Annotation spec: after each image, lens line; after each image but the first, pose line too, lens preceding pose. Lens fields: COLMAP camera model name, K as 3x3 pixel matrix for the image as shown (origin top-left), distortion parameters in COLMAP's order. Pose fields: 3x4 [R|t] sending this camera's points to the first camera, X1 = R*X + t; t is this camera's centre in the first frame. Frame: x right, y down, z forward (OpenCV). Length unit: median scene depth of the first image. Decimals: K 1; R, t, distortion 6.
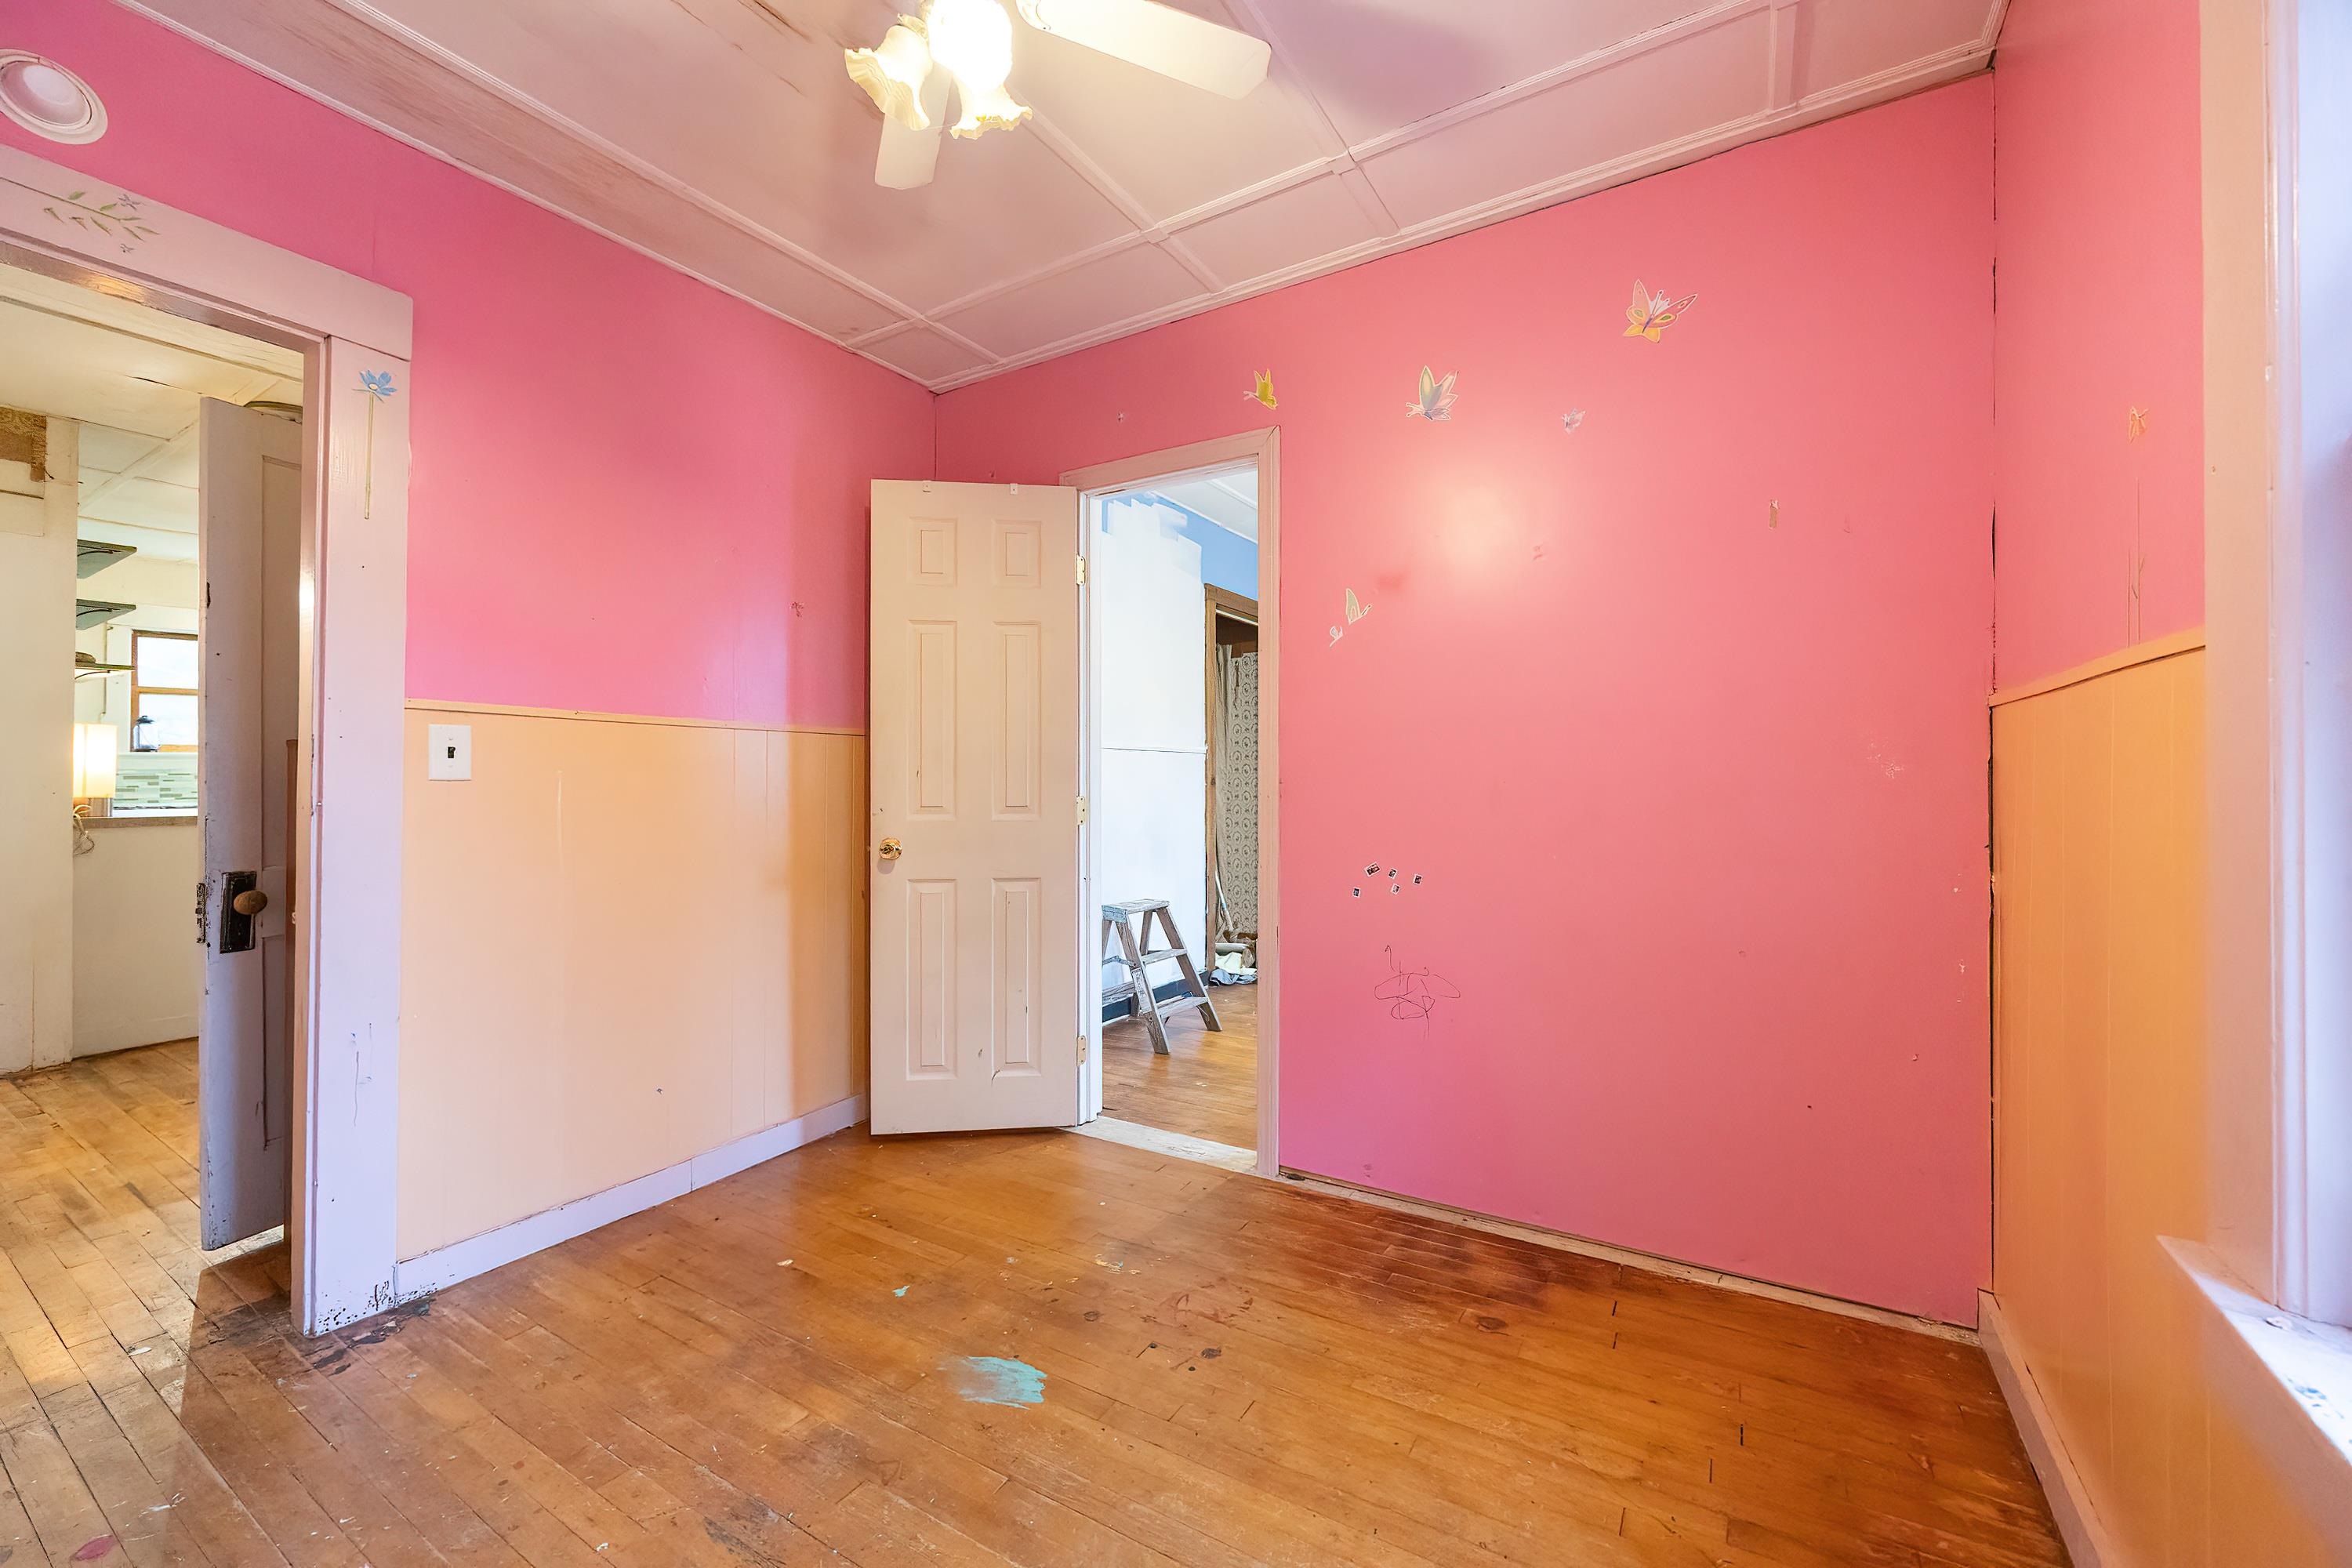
lens RADIAL K [[894.6, 0, 1175.8], [0, 894.6, 777.5], [0, 0, 1]] dist [-0.004220, 0.000405]
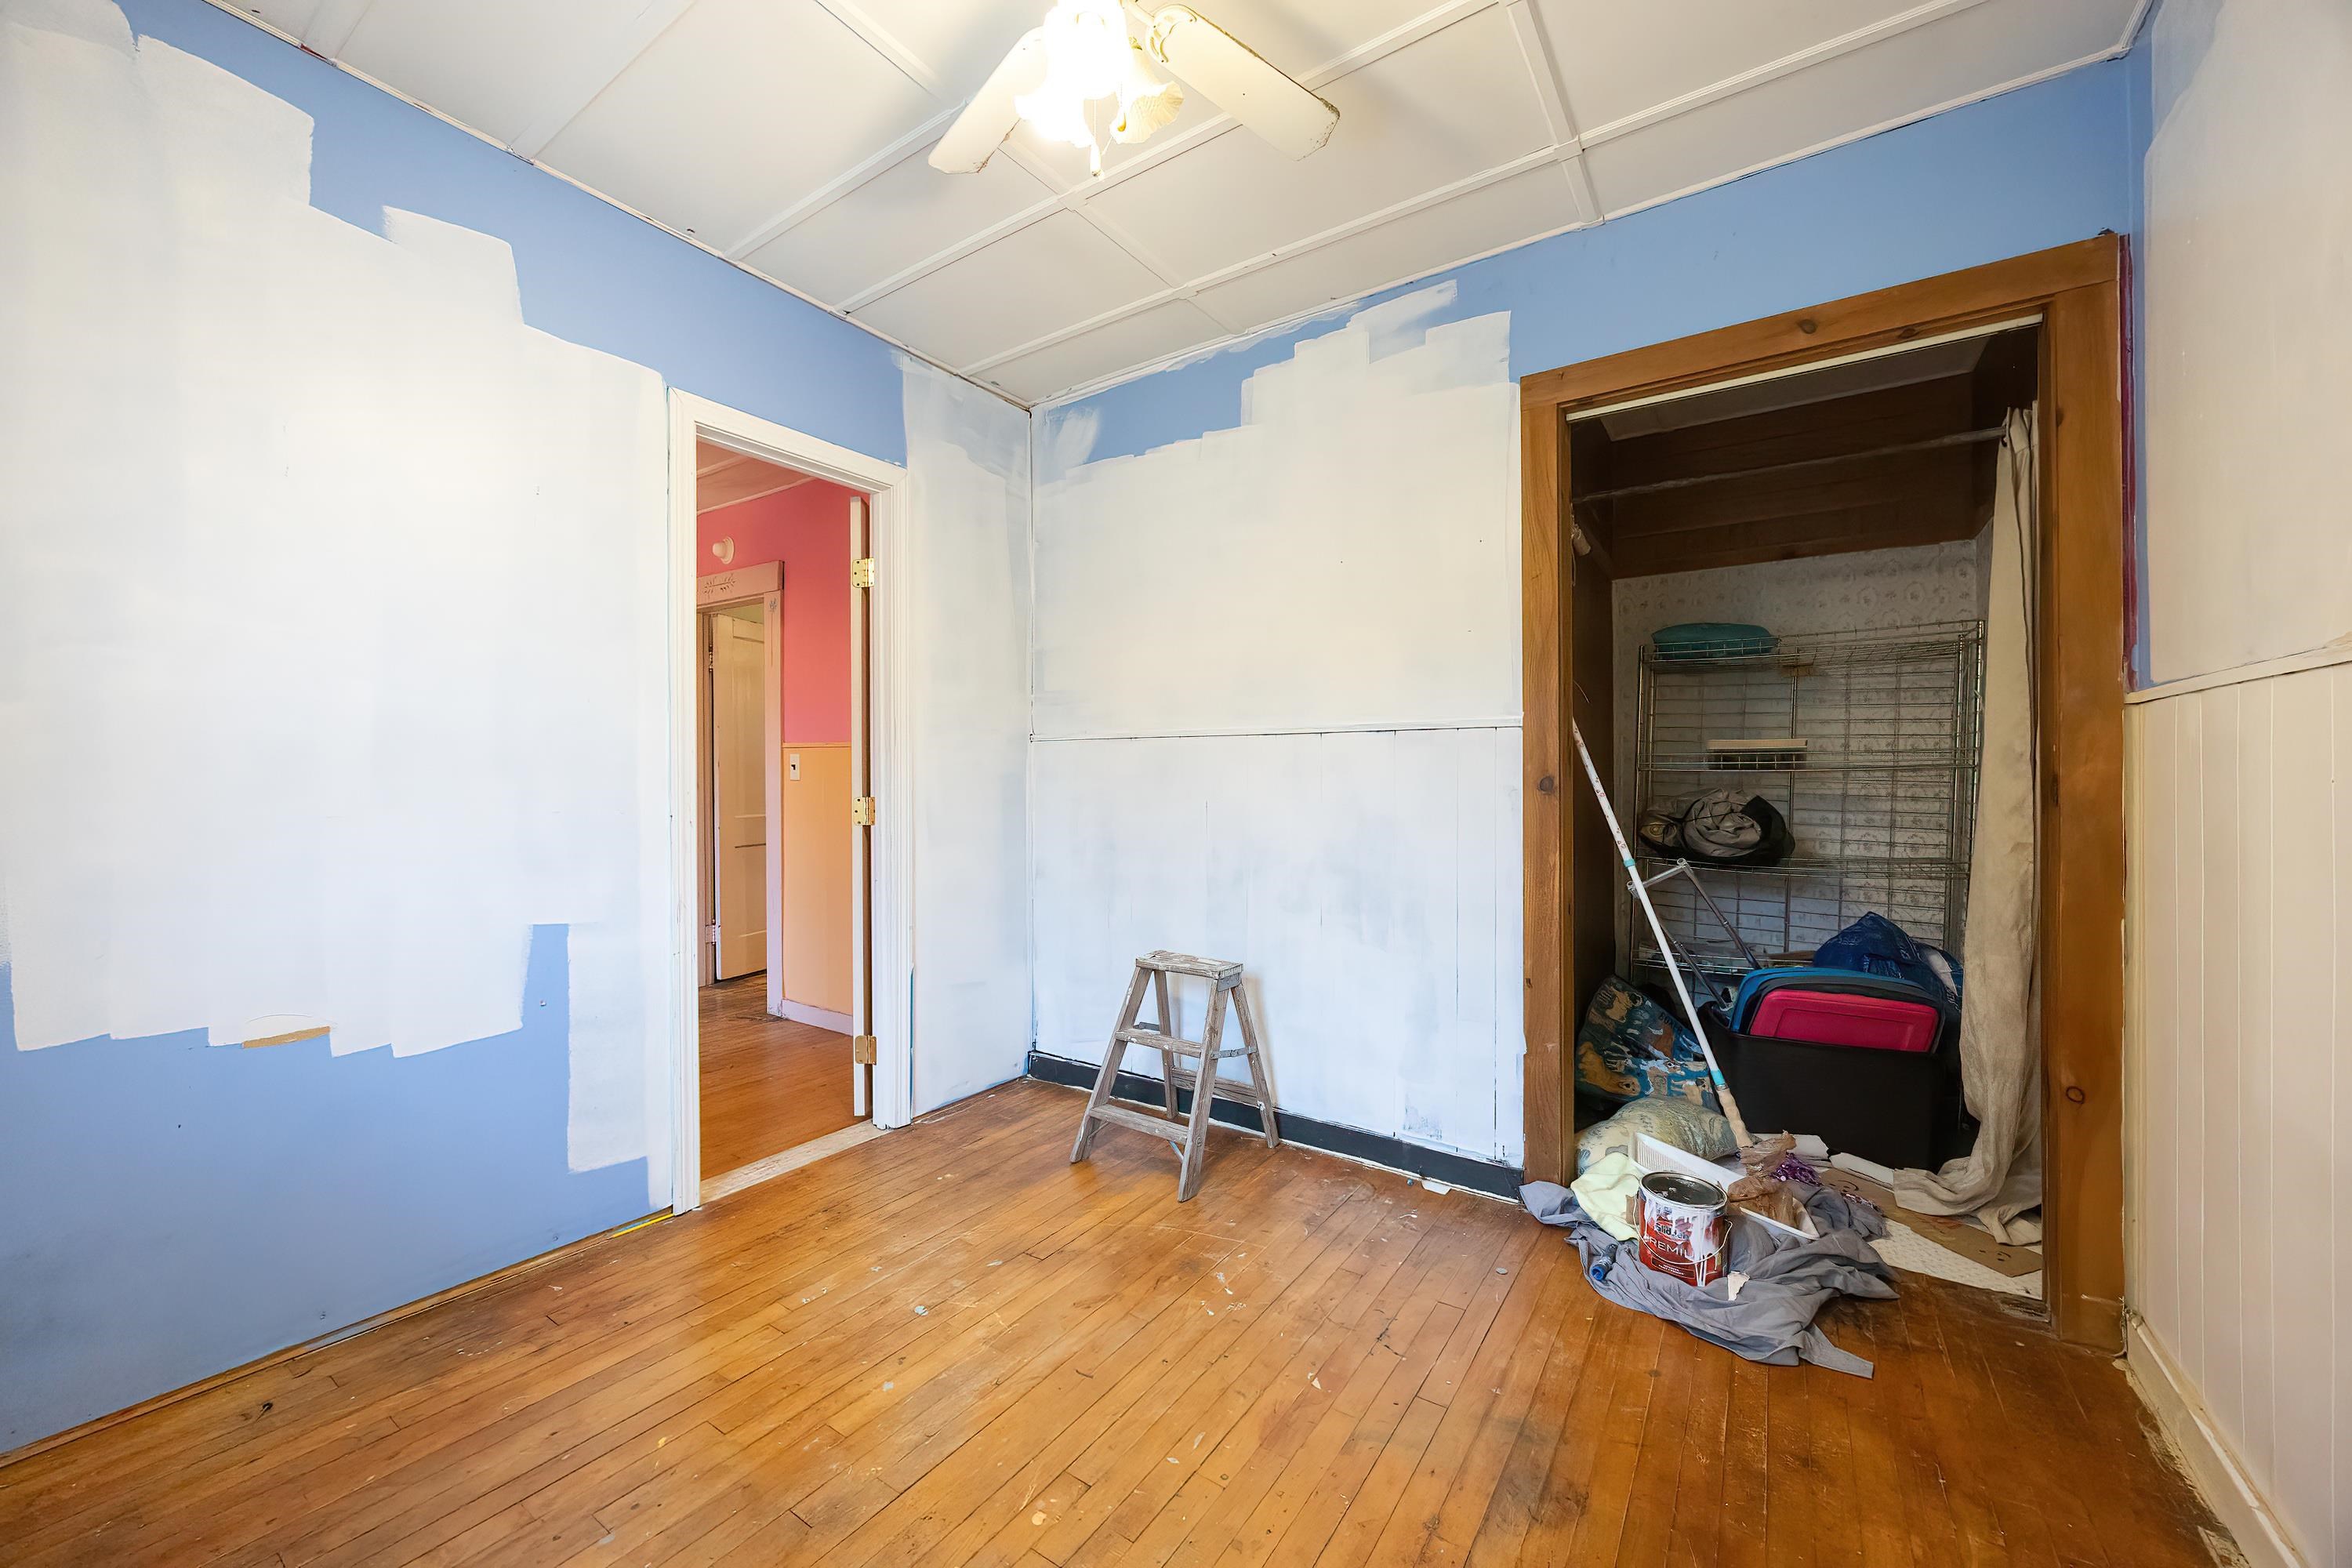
lens RADIAL K [[894.6, 0, 1169.1], [0, 894.6, 781.2], [0, 0, 1]] dist [-0.004220, 0.000405]
pose [[-0.039510, 0.004374, -0.999210, 0.551912], [0.004077, 0.999983, 0.004216, 0.000519], [0.999211, -0.003907, -0.039527, 0.857280]]
